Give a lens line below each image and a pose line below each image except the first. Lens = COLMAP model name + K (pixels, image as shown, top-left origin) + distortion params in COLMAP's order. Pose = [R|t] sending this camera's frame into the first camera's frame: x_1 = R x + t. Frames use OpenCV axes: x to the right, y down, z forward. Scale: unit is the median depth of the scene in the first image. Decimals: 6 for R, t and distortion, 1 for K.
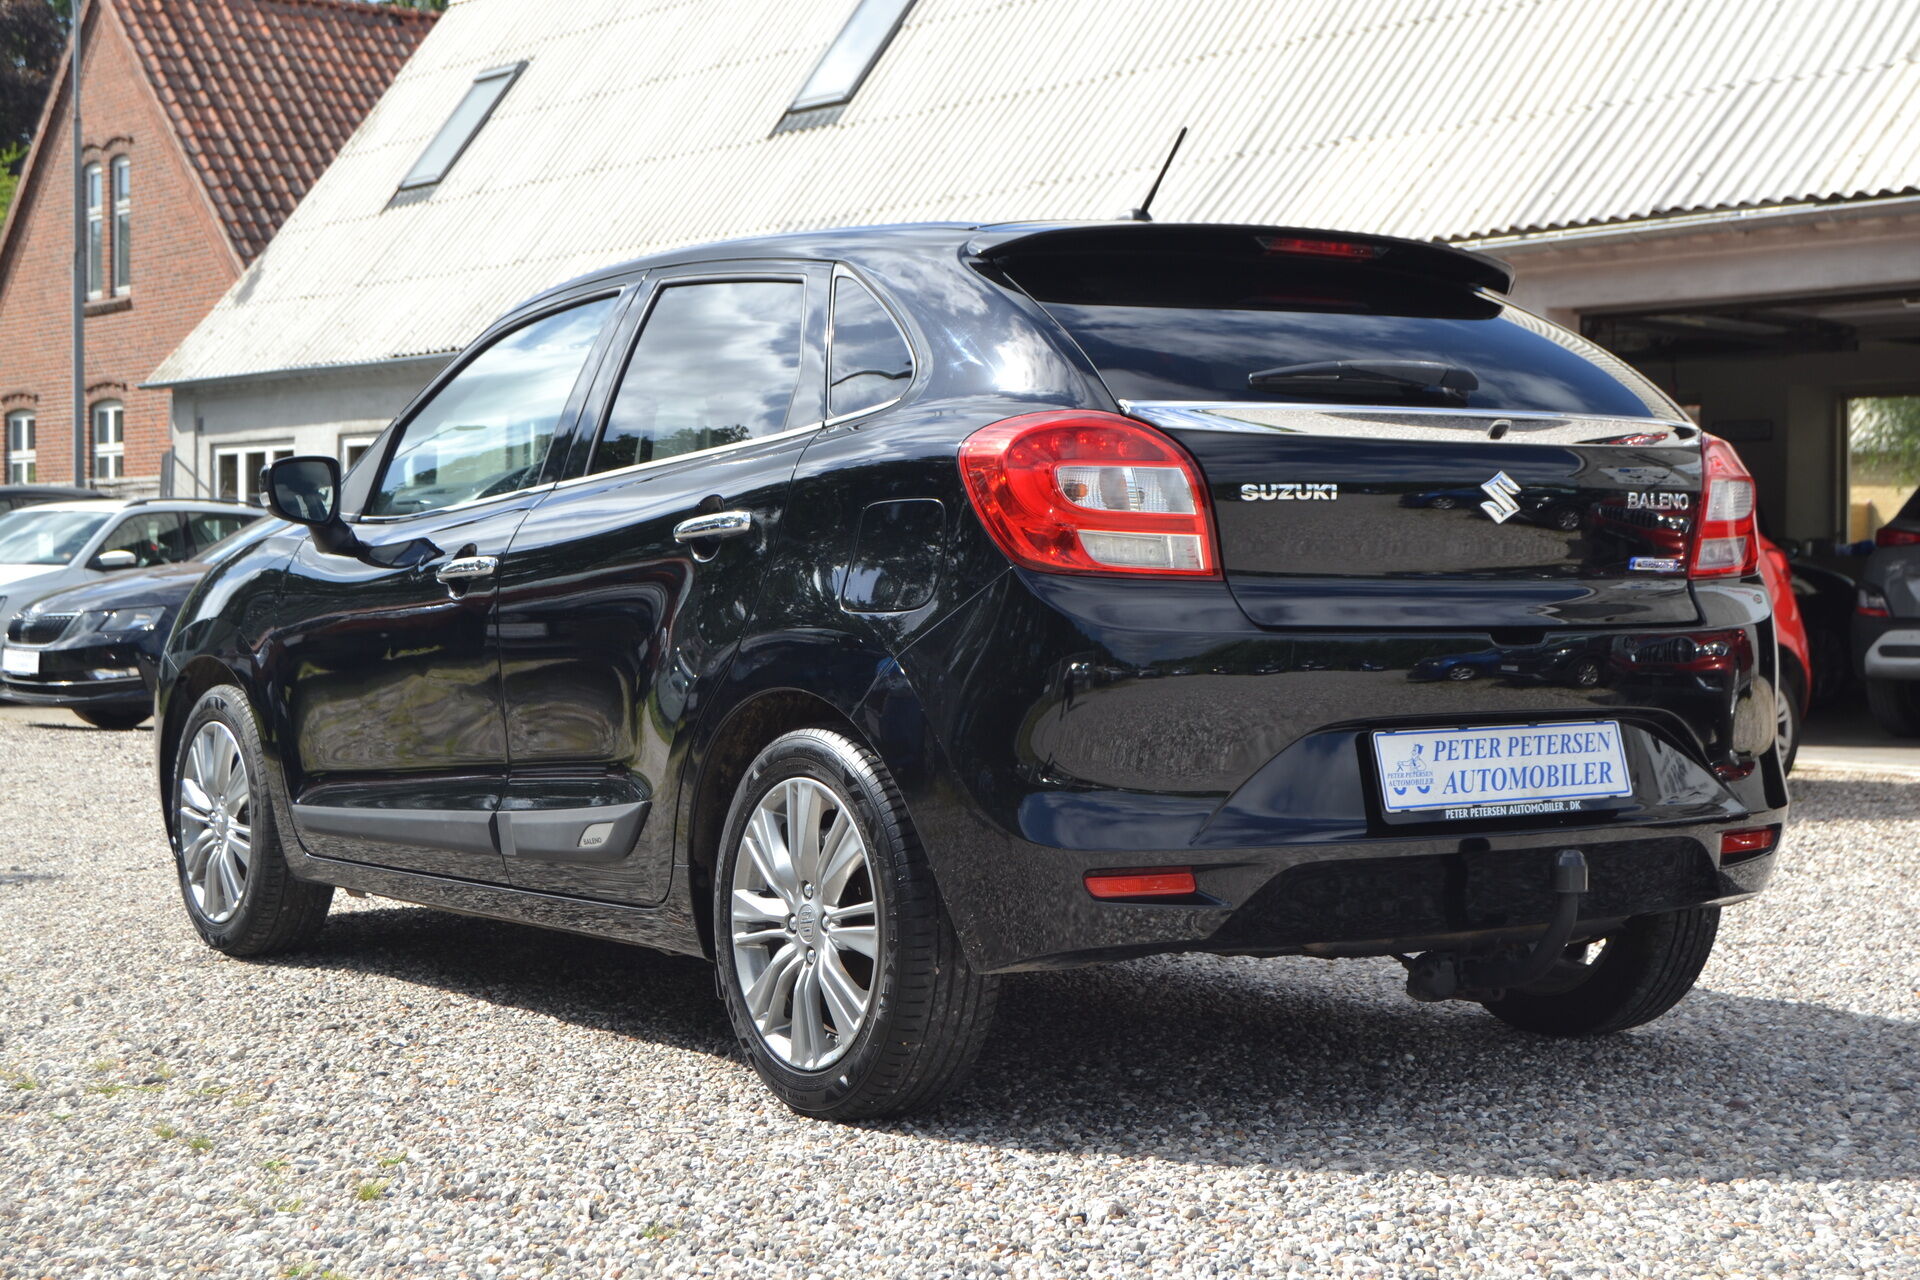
lens RADIAL K [[3090.9, 0, 960.0], [0, 3090.9, 640.0], [0, 0, 1]] dist [-0.024669, -0.090578]
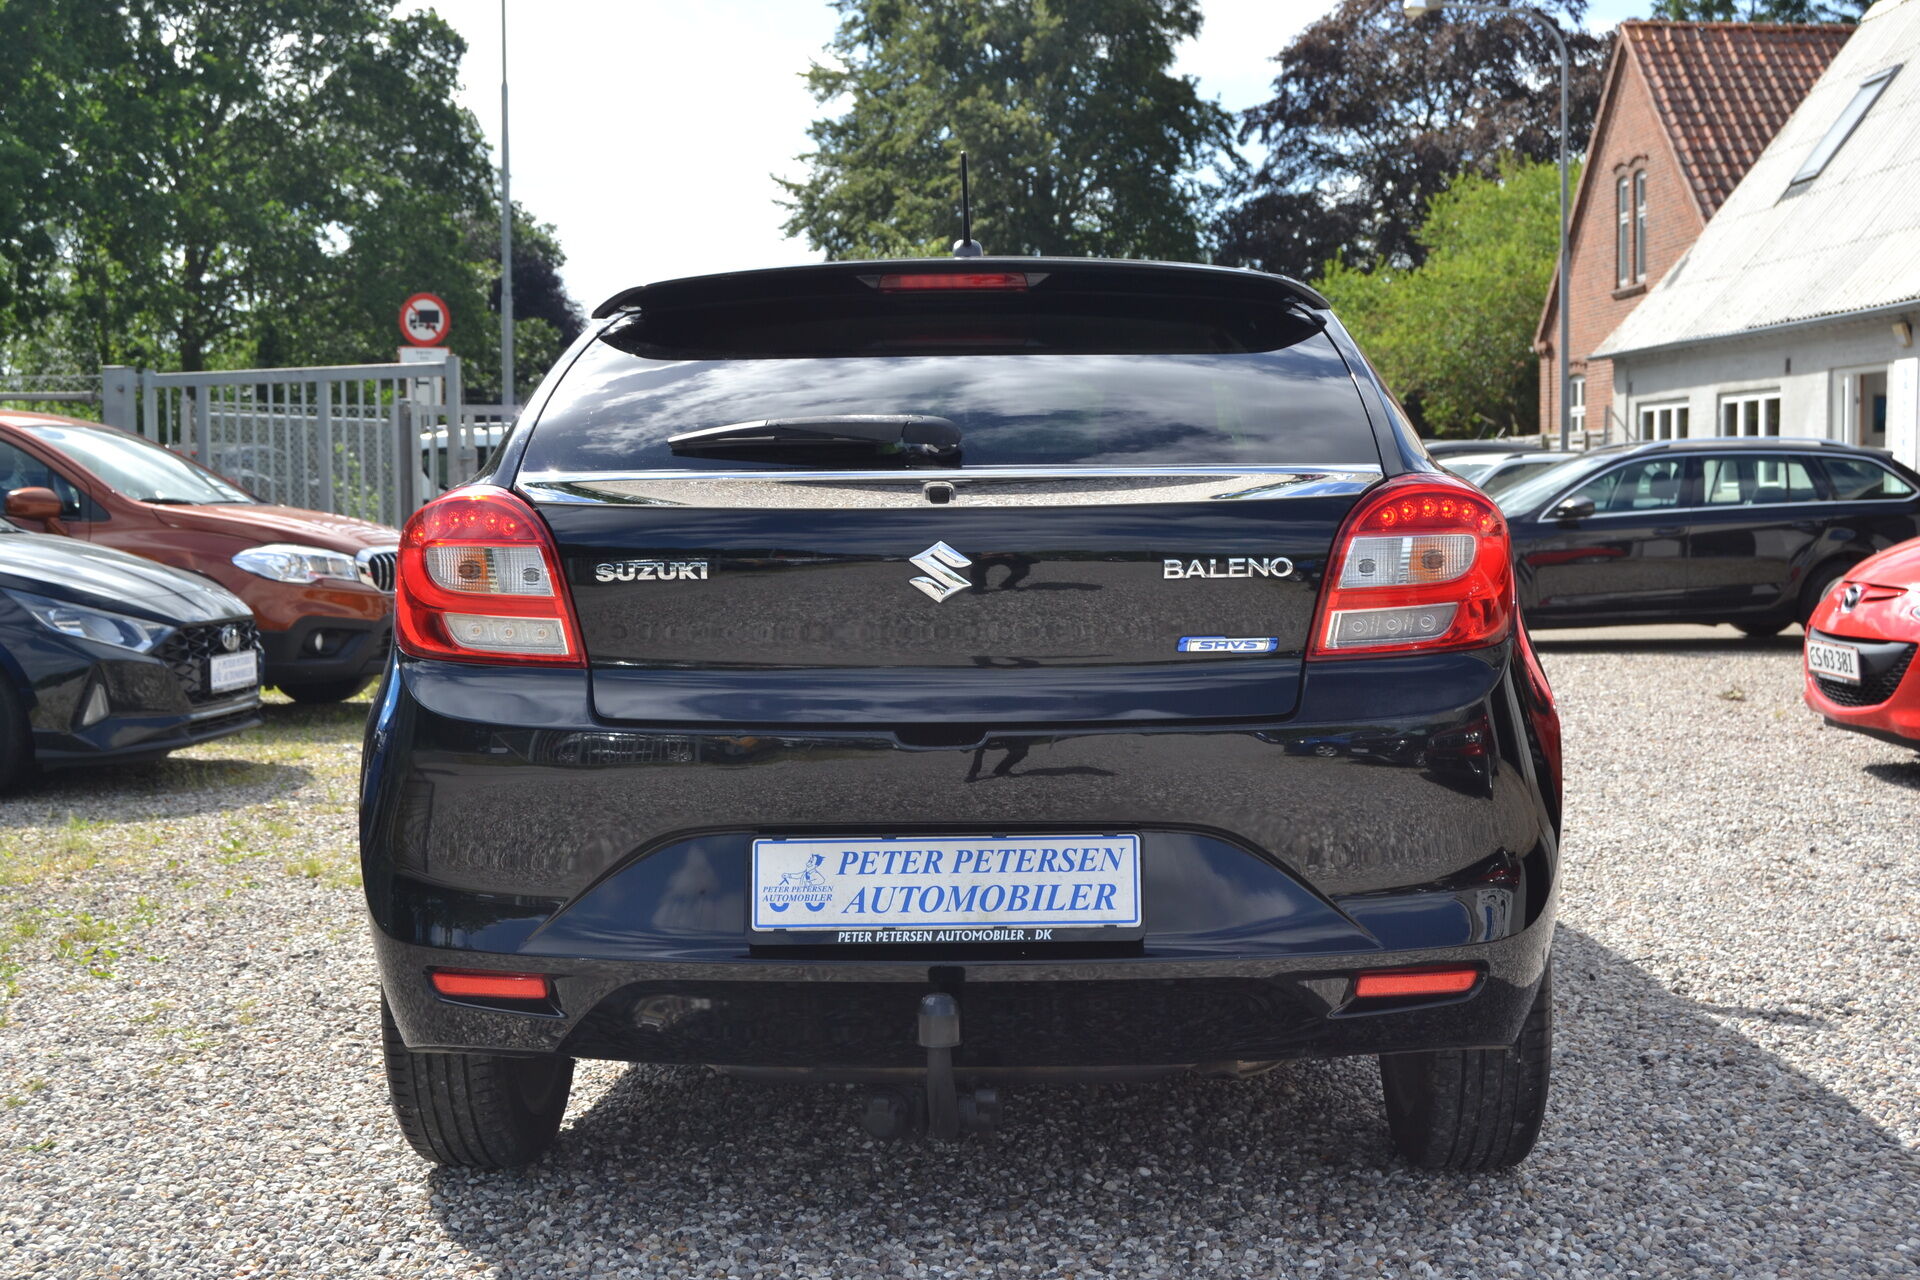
lens RADIAL K [[2352.5, 0, 964.6], [0, 2352.5, 642.1], [0, 0, 1]] dist [-0.052070, 0.008668]
pose [[0.809032, 0.028498, -0.587074, 0.542121], [-0.002550, 0.998985, 0.044980, -0.053931], [0.587759, -0.034893, 0.808283, 0.456381]]
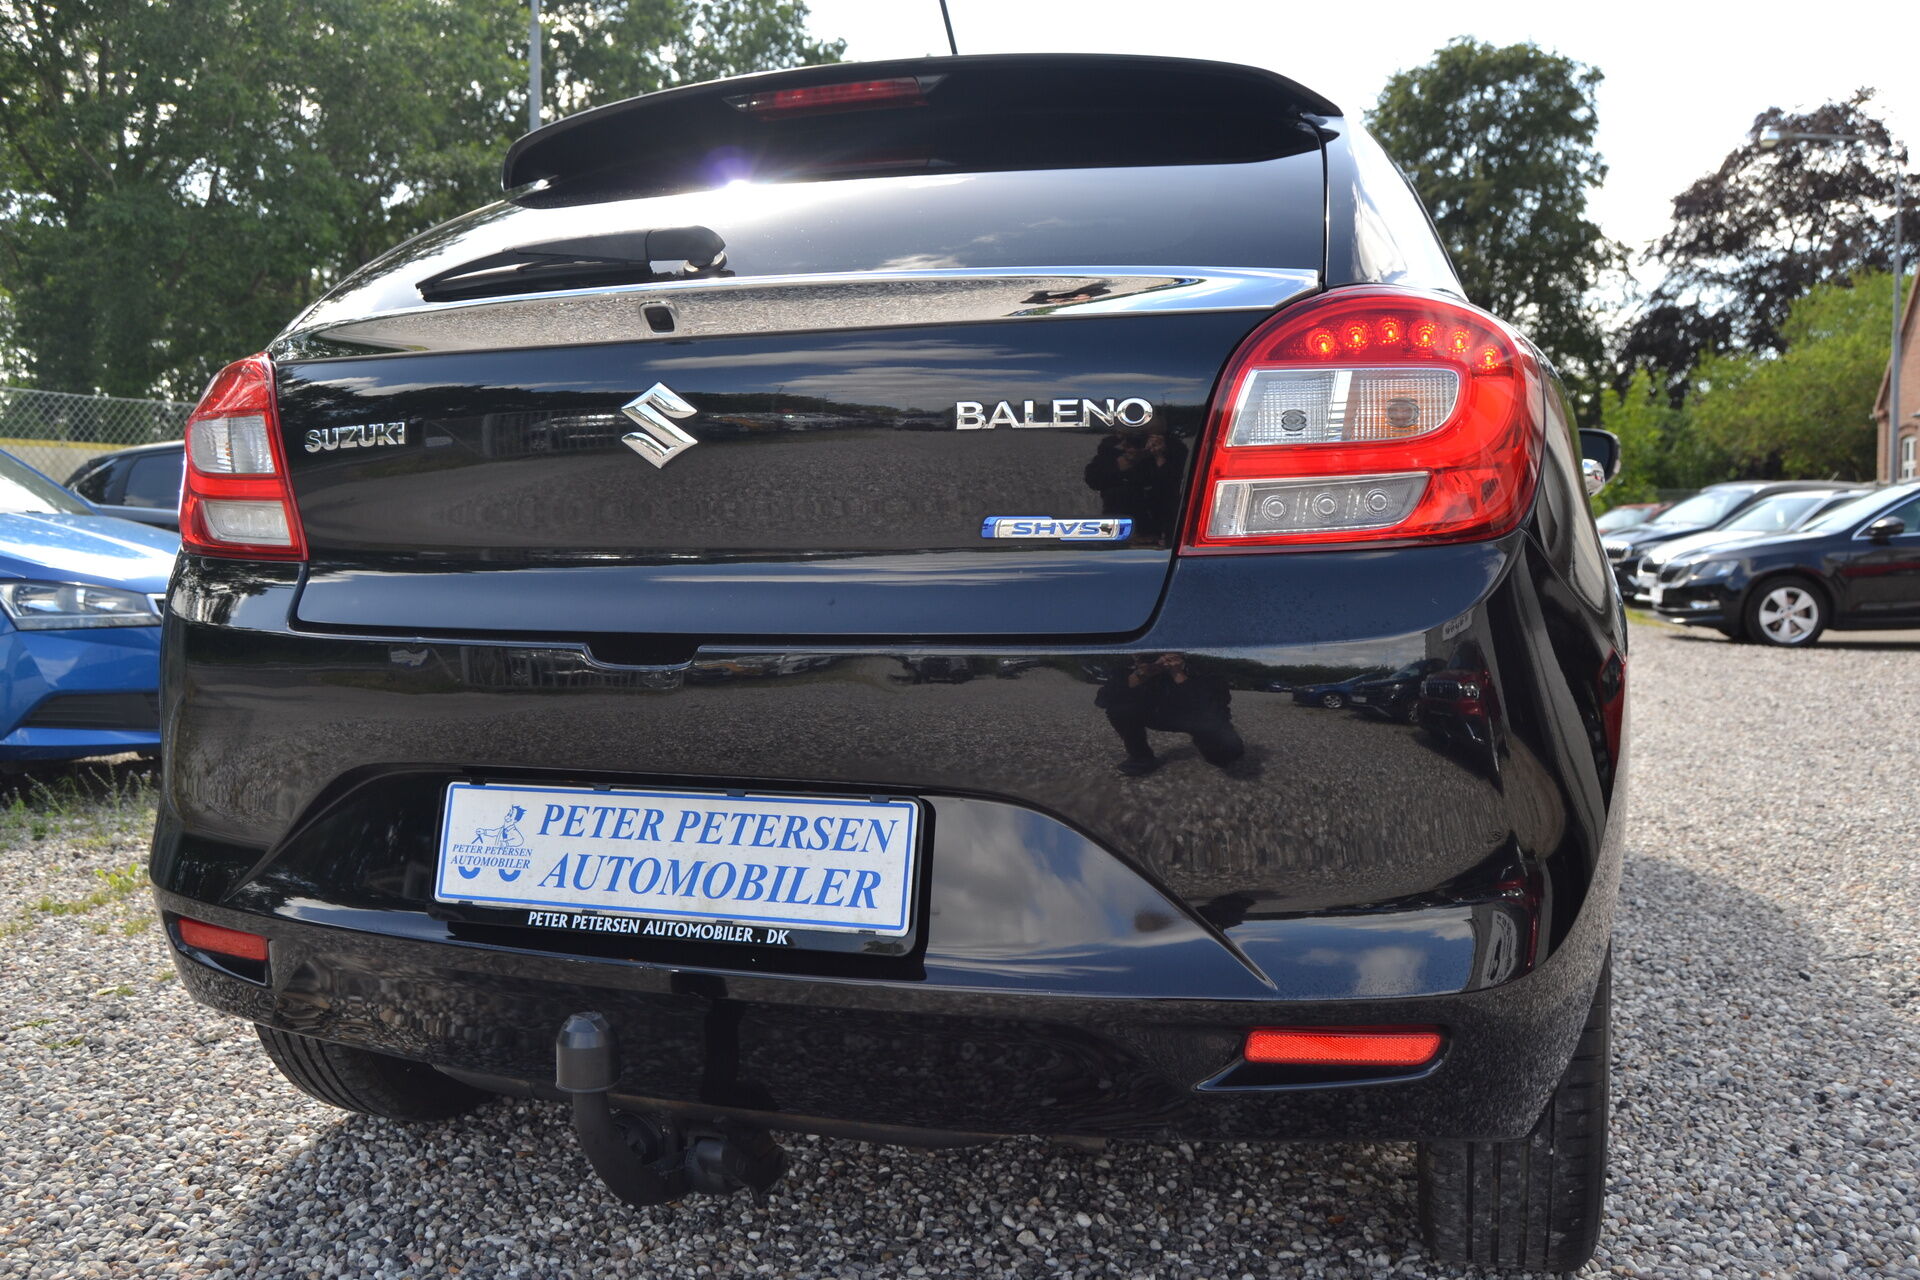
lens RADIAL K [[1608.7, 0, 963.0], [0, 1608.7, 647.8], [0, 0, 1]] dist [-0.062017, -0.002934]
pose [[0.603053, 0.046307, -0.796356, 0.451781], [-0.012014, 0.998728, 0.048977, -0.017305], [0.797611, -0.019968, 0.602842, 0.819673]]
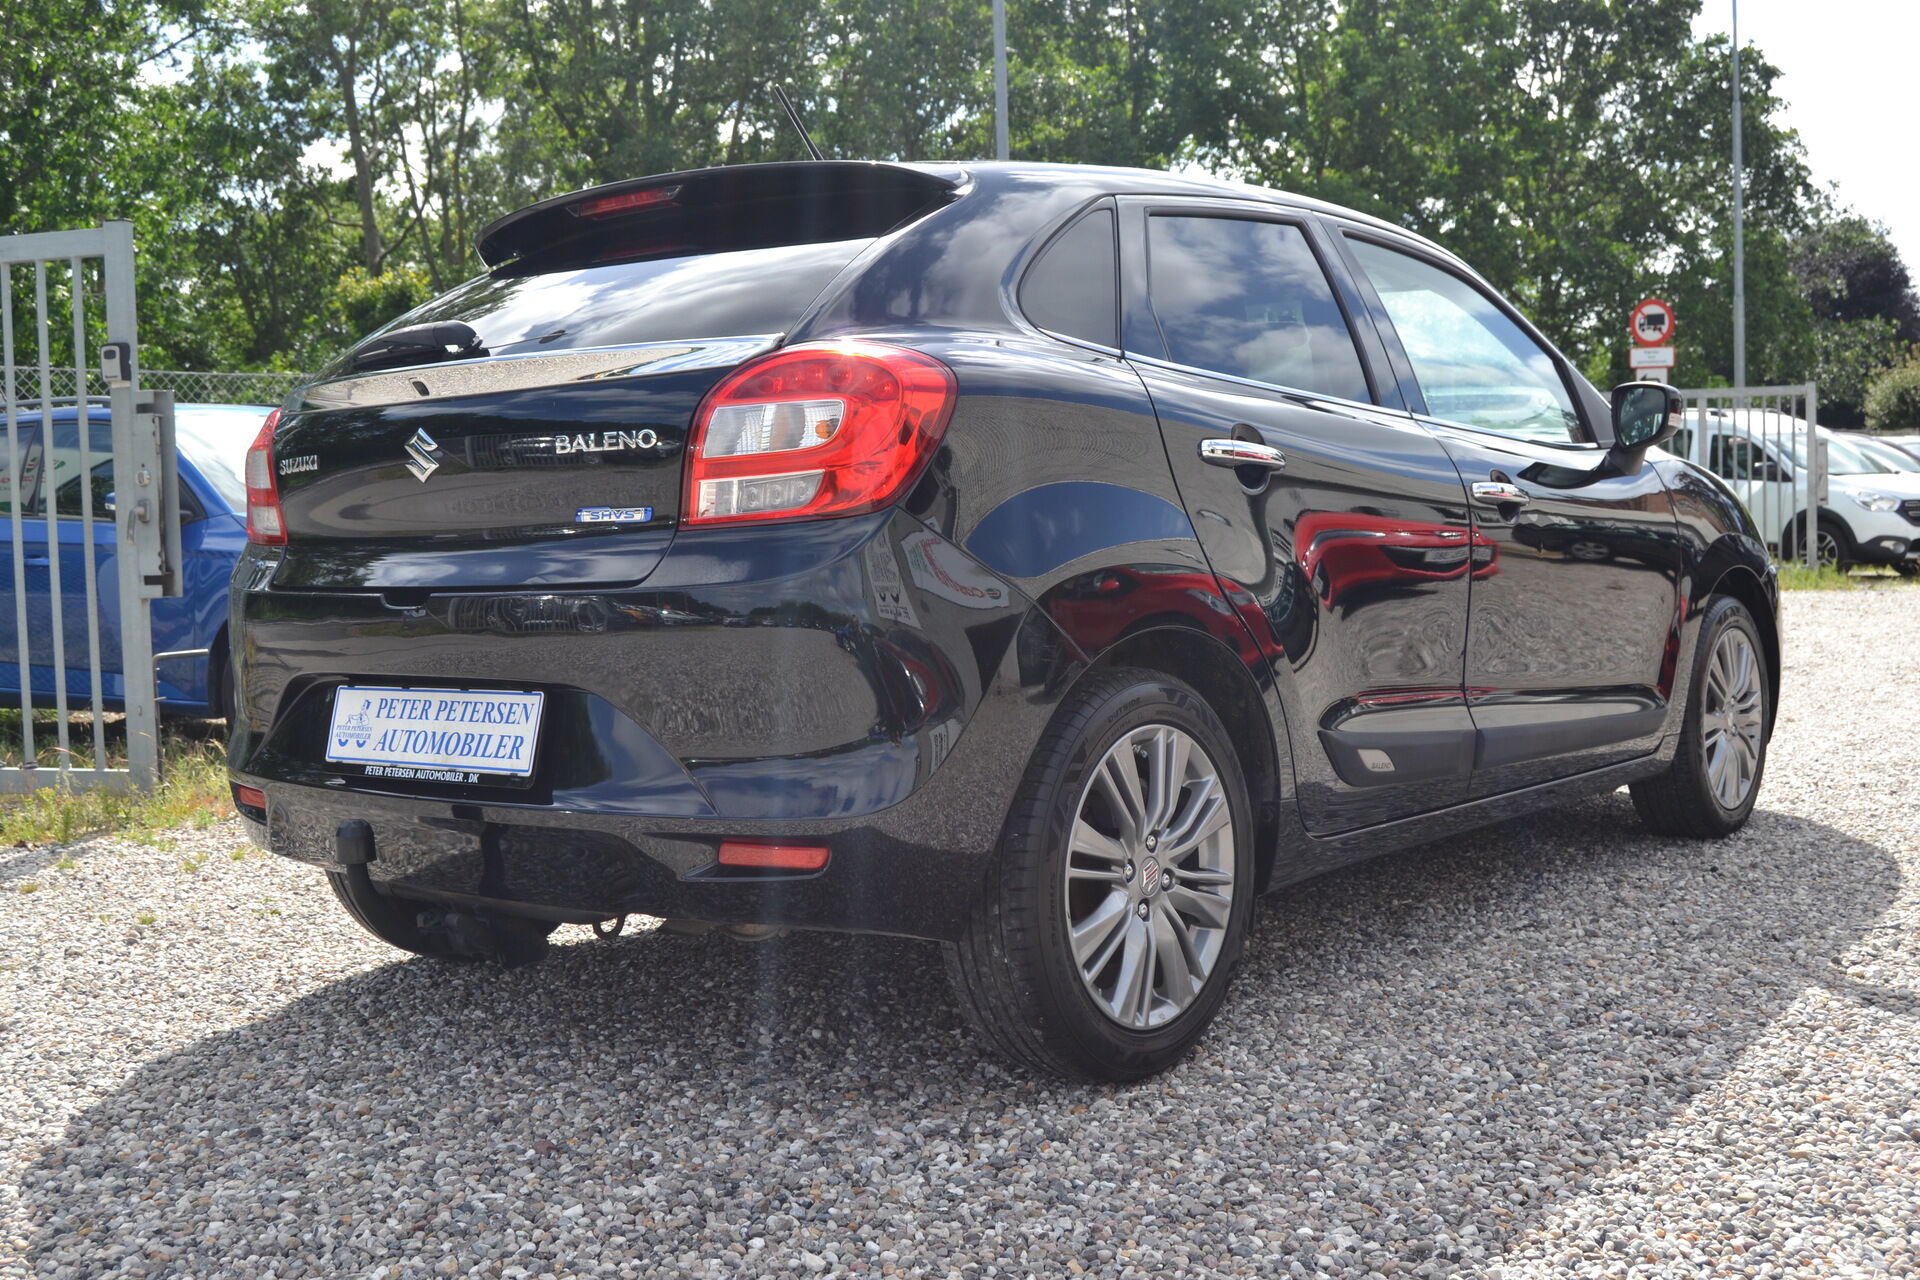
lens RADIAL K [[2008.6, 0, 960.0], [0, 2008.6, 640.0], [0, 0, 1]] dist [-0.014636, -0.005915]
pose [[0.288271, 0.045575, -0.956464, 0.801163], [0.011389, 0.998633, 0.051017, -0.017432], [0.957481, -0.025600, 0.287358, 0.940403]]
